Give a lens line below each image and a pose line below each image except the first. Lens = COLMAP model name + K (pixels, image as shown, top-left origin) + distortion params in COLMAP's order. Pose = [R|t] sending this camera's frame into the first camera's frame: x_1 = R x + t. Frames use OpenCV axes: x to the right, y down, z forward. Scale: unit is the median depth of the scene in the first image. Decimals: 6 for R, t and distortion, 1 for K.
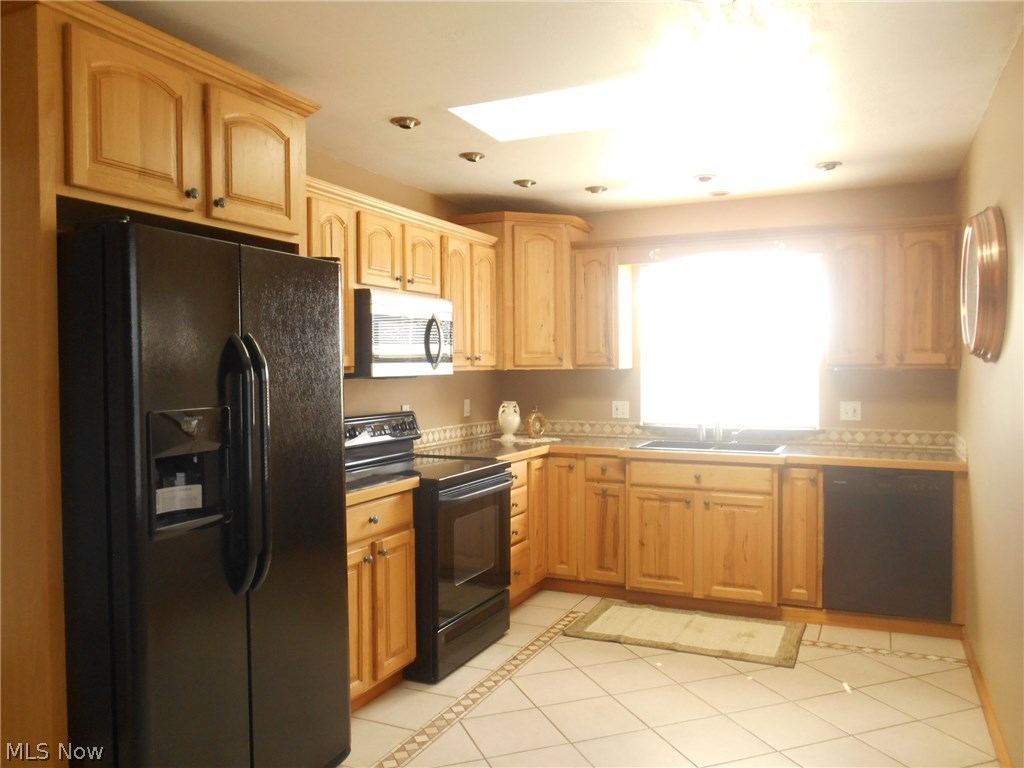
lens RADIAL K [[793.2, 0, 512.1], [0, 793.2, 379.0], [0, 0, 1]] dist [-0.023228, 0.003572]
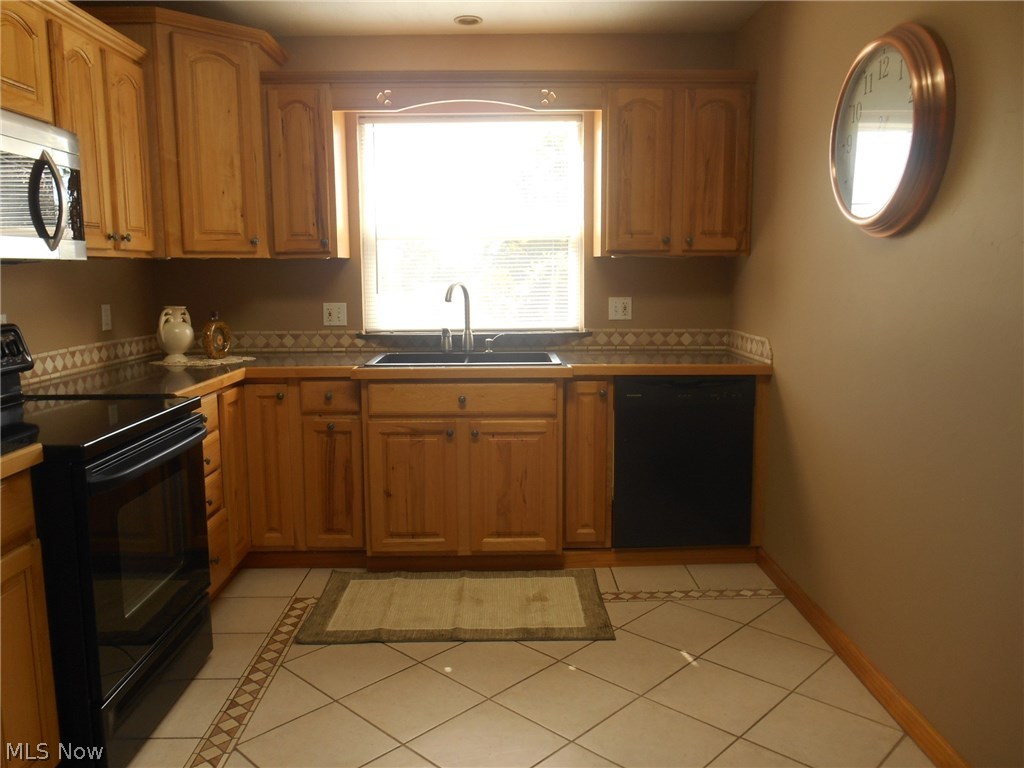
lens RADIAL K [[793.2, 0, 512.1], [0, 793.2, 379.0], [0, 0, 1]] dist [-0.023228, 0.003572]
pose [[0.900909, -0.059661, 0.429888, -0.043506], [0.009548, 0.992991, 0.117801, 0.015158], [-0.433903, -0.102023, 0.895165, 0.298577]]
